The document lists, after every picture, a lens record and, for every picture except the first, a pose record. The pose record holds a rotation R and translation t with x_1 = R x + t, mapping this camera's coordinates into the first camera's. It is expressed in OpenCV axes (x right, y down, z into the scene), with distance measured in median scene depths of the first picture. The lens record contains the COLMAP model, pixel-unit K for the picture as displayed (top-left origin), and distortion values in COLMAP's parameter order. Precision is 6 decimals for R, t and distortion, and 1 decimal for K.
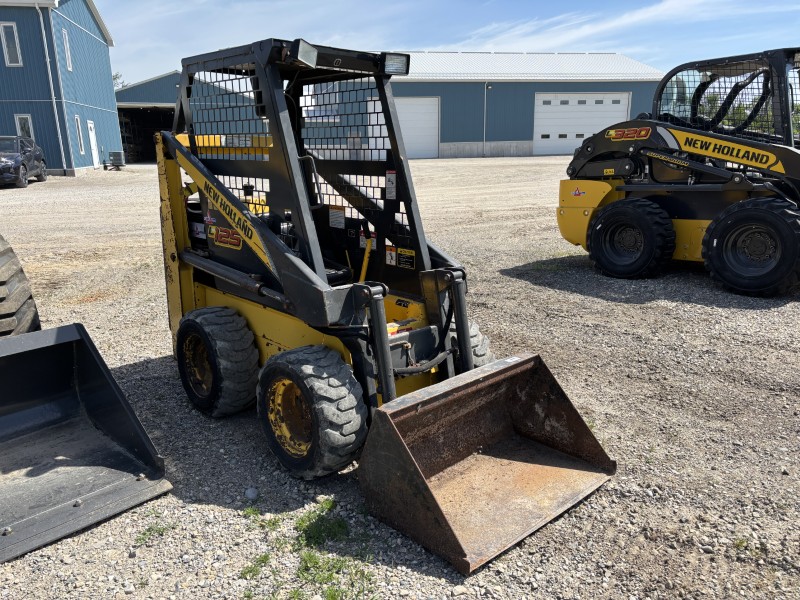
lens RADIAL K [[603.1, 0, 391.1], [0, 603.1, 307.1], [0, 0, 1]] dist [0.039125, -0.044313]
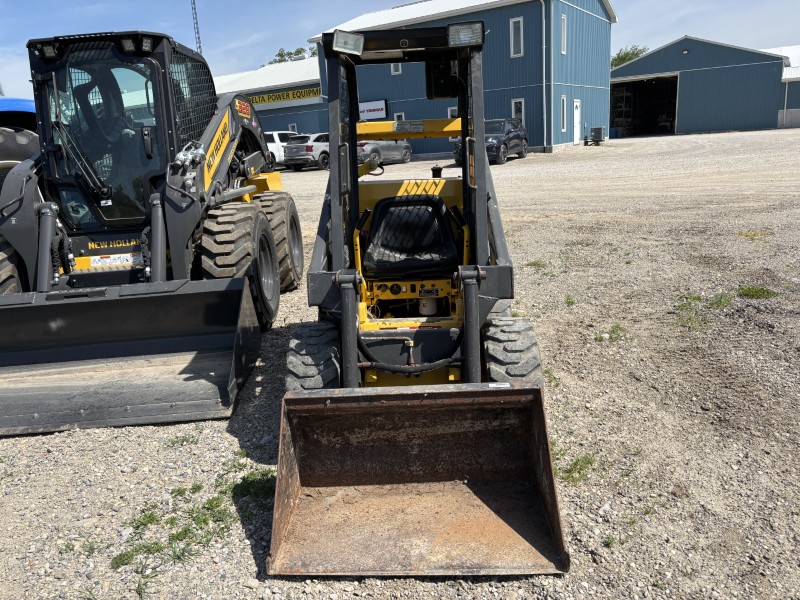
lens RADIAL K [[605.9, 0, 400.0], [0, 605.9, 300.0], [0, 0, 1]] dist [0.013041, 0.002524]
pose [[0.708719, 0.148948, -0.689588, 0.630115], [-0.127701, 0.988397, 0.082246, -0.074862], [0.693837, 0.029772, 0.719517, 0.301540]]
